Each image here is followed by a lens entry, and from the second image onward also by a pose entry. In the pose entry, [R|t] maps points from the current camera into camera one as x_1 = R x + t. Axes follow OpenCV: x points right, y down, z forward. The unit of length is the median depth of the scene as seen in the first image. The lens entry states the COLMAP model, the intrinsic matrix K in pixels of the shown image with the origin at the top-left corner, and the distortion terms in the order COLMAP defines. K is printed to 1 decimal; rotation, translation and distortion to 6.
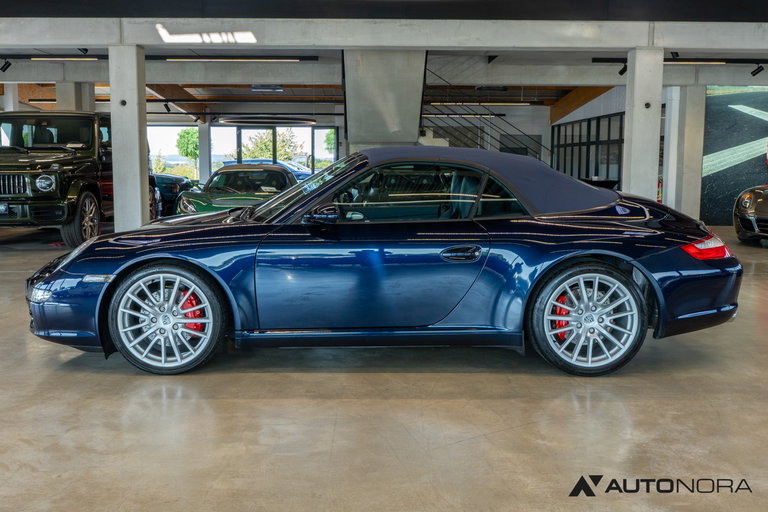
lens RADIAL K [[795.0, 0, 384.0], [0, 795.0, 256.0], [0, 0, 1]] dist [-0.001508, -0.004316]
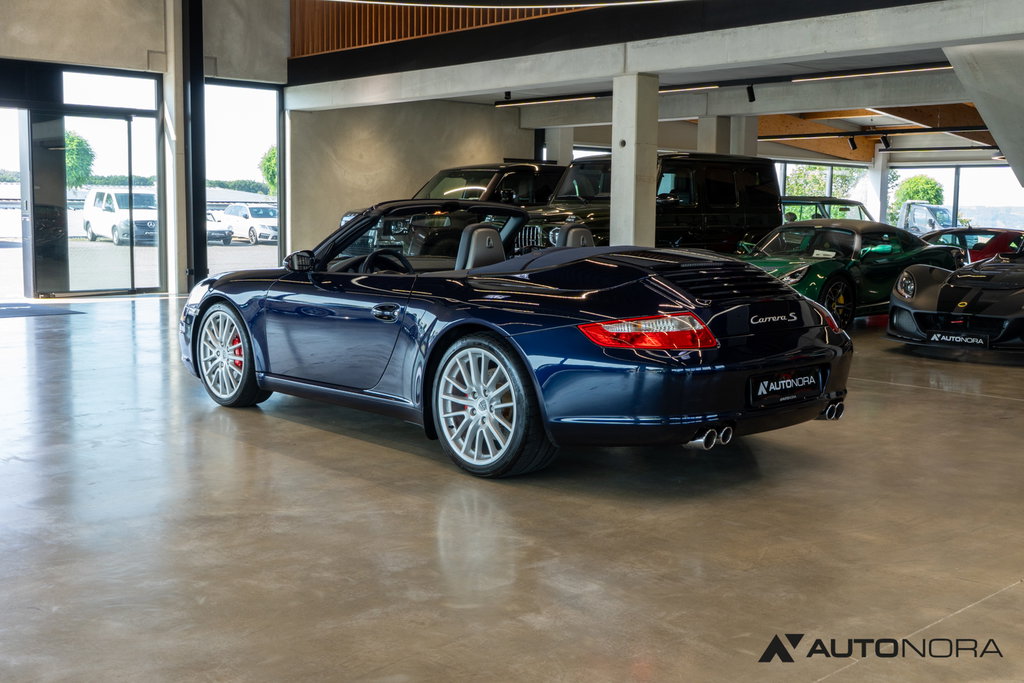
lens RADIAL K [[1159.6, 0, 512.0], [0, 1159.6, 341.5], [0, 0, 1]] dist [0.002065, 0.016392]
pose [[0.665397, 0.089593, -0.741094, 1.142833], [-0.099517, 0.994556, 0.030882, -0.024607], [0.739826, 0.053203, 0.670691, 0.229982]]
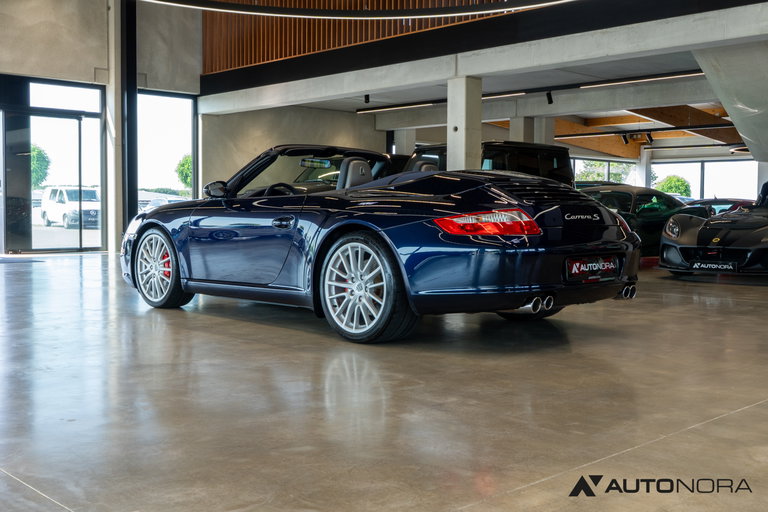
lens RADIAL K [[879.9, 0, 384.0], [0, 879.9, 256.0], [0, 0, 1]] dist [0.006535, -0.004071]
pose [[0.680644, 0.038288, -0.731613, 1.123591], [-0.091156, 0.995299, -0.032718, 0.072956], [0.726921, 0.088960, 0.680935, 0.232587]]
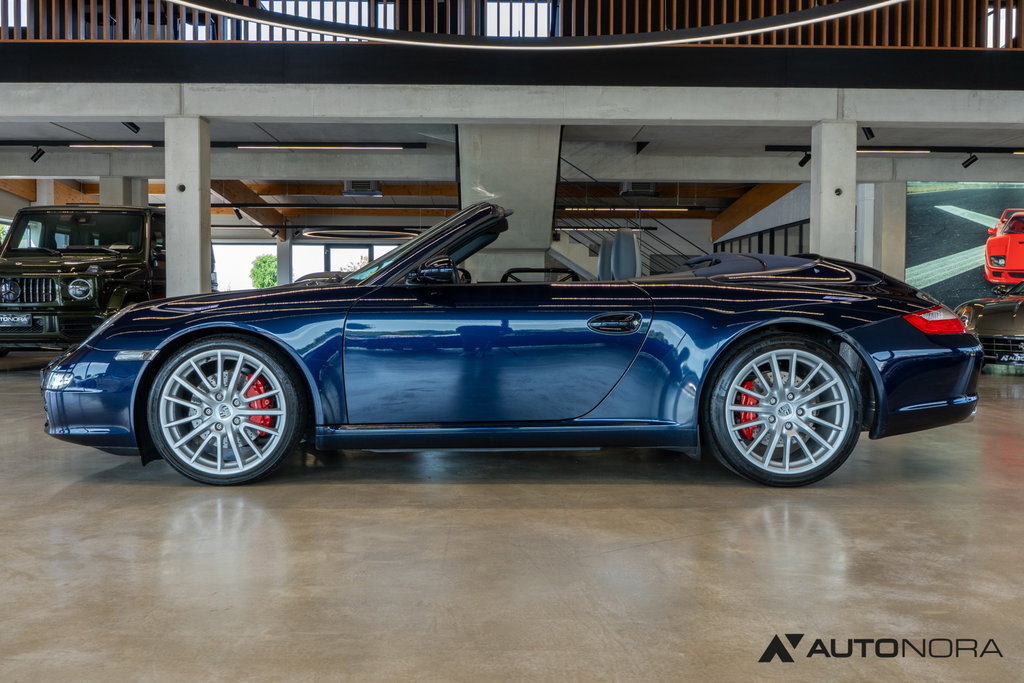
lens RADIAL K [[982.0, 0, 512.0], [0, 982.0, 341.5], [0, 0, 1]] dist [-0.002960, -0.006288]
pose [[0.999979, -0.000475, 0.006501, -0.007533], [0.000999, 0.996727, -0.080839, 0.089018], [-0.006441, 0.080843, 0.996706, 0.065591]]
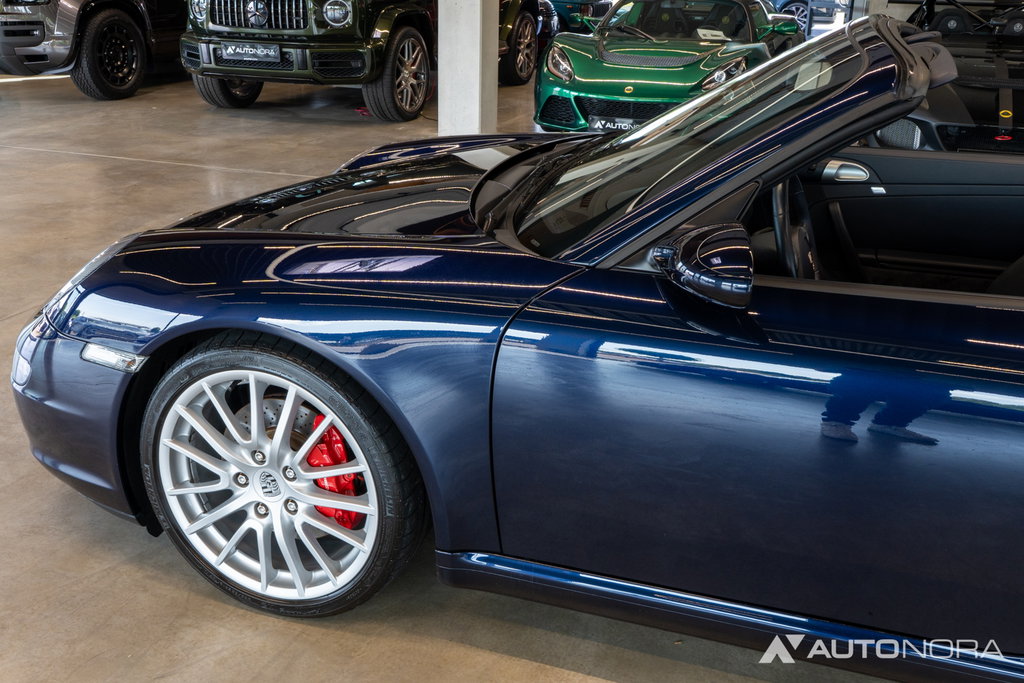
lens RADIAL K [[1060.0, 0, 512.0], [0, 1060.0, 341.5], [0, 0, 1]] dist [-0.001508, -0.004316]
pose [[0.934681, 0.136969, -0.328041, -0.010624], [-0.058149, 0.969271, 0.239023, -0.111763], [0.350699, -0.204335, 0.913924, 0.589776]]
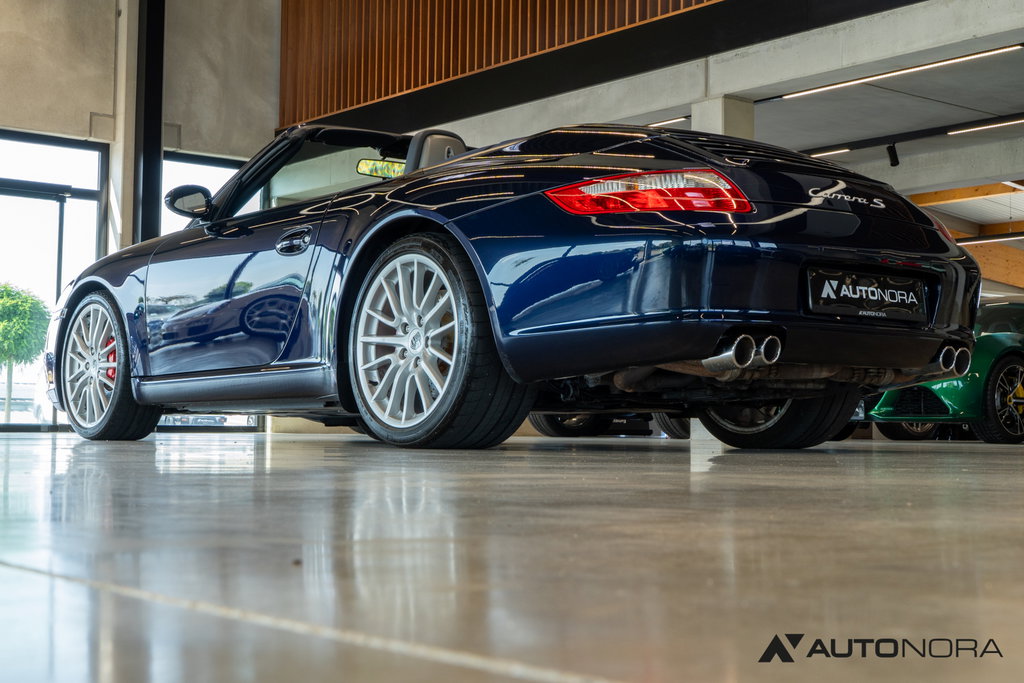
lens RADIAL K [[1547.8, 0, 512.0], [0, 1547.8, 341.5], [0, 0, 1]] dist [0.003286, -0.034614]
pose [[0.612579, -0.045420, -0.789103, 1.129383], [-0.102311, 0.985392, -0.136141, 0.215969], [0.783760, 0.164131, 0.598984, 0.419351]]
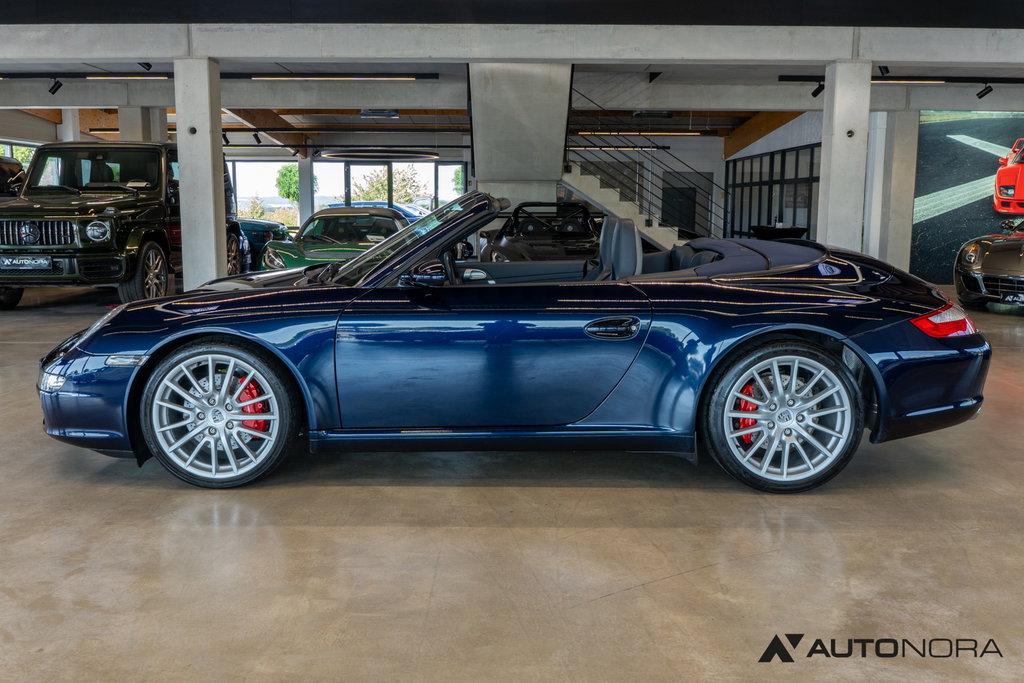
lens RADIAL K [[936.4, 0, 512.0], [0, 936.4, 341.5], [0, 0, 1]] dist [-0.004923, -0.014391]
pose [[0.999908, 0.002634, -0.013310, 0.014750], [-0.002276, 0.999636, 0.026887, -0.013904], [0.013376, -0.026855, 0.999550, 0.124195]]
